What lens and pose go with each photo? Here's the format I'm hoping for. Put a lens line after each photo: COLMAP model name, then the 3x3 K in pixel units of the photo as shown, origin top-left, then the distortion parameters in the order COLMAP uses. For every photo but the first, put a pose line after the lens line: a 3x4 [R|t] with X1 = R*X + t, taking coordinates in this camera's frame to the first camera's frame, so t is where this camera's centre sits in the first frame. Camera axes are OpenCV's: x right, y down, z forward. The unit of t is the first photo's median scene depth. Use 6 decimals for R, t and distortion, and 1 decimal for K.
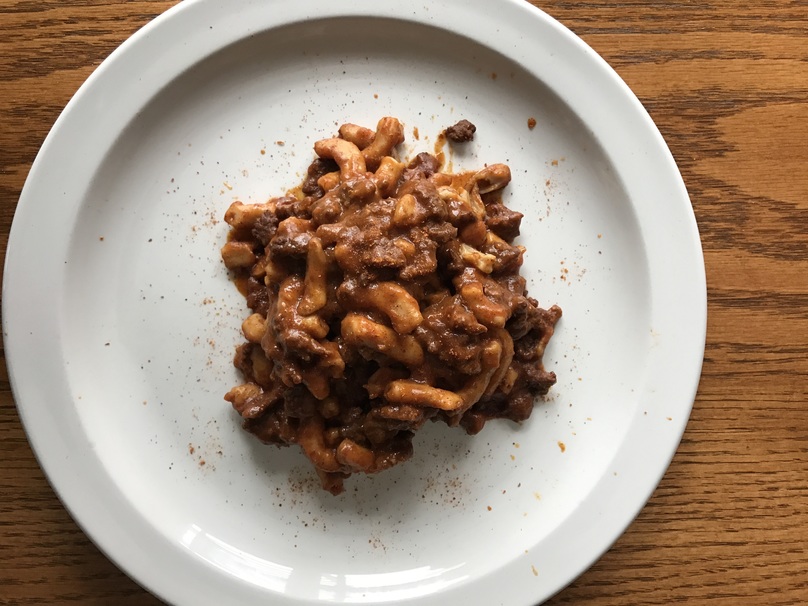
lens RADIAL K [[659.1, 0, 403.2], [0, 659.1, 301.9], [0, 0, 1]] dist [0.028515, -0.025964]
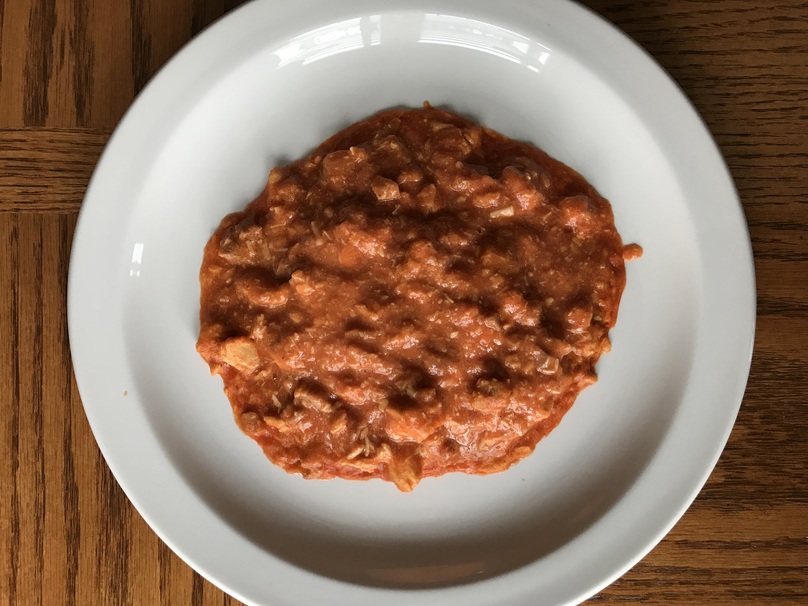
lens RADIAL K [[659.1, 0, 402.8], [0, 659.1, 301.4], [0, 0, 1]] dist [0.028515, -0.025964]
pose [[-0.999220, -0.009973, -0.038196, 0.993650], [0.010129, -0.999941, -0.003877, -0.007942], [-0.038155, -0.004261, 0.999263, 0.026652]]
